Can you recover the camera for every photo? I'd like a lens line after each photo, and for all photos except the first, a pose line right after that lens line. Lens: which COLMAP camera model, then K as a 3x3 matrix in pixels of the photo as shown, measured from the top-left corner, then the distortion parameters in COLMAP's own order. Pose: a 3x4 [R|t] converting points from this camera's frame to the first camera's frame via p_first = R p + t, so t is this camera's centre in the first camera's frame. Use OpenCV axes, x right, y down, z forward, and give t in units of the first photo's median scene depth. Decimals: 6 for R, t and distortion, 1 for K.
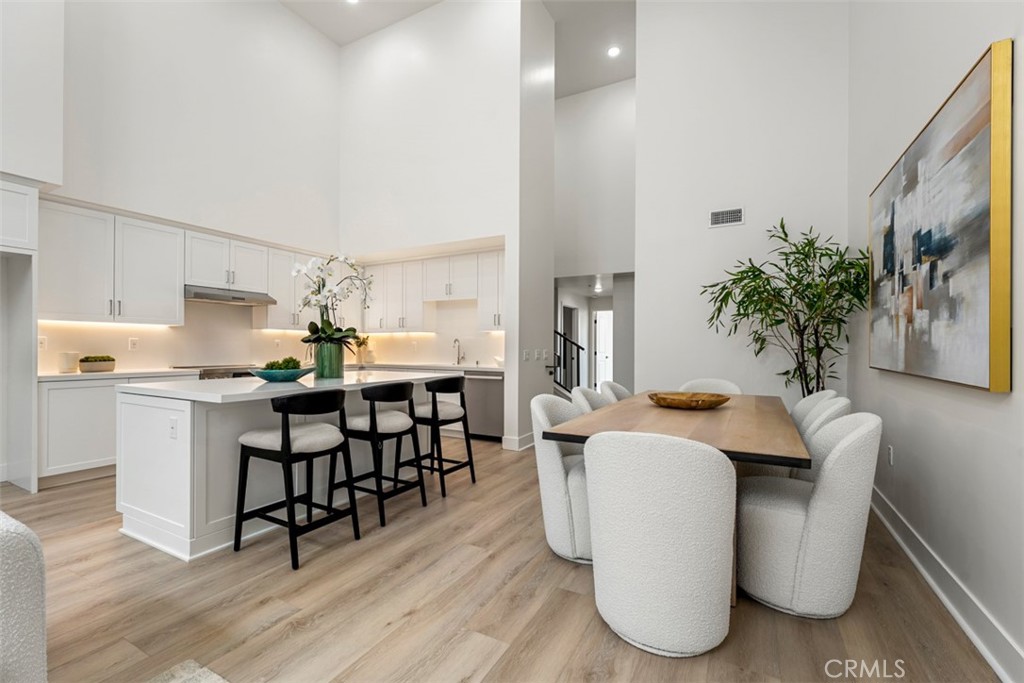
lens RADIAL K [[451.4, 0, 512.6], [0, 451.4, 346.6], [0, 0, 1]] dist [-0.008067, -0.000349]
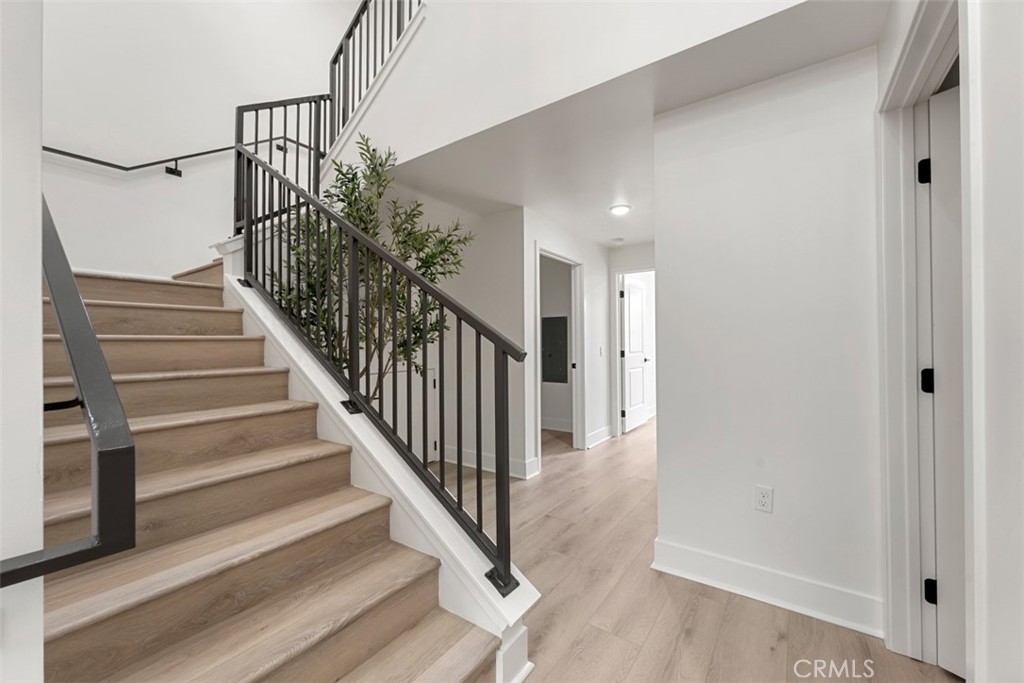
lens RADIAL K [[415.7, 0, 511.6], [0, 415.7, 338.5], [0, 0, 1]] dist [0.004563, 0.000245]
pose [[0.994367, -0.006922, -0.105767, 0.042102], [0.006363, 0.999964, -0.005624, -0.000477], [0.105802, 0.004919, 0.994375, 0.198656]]
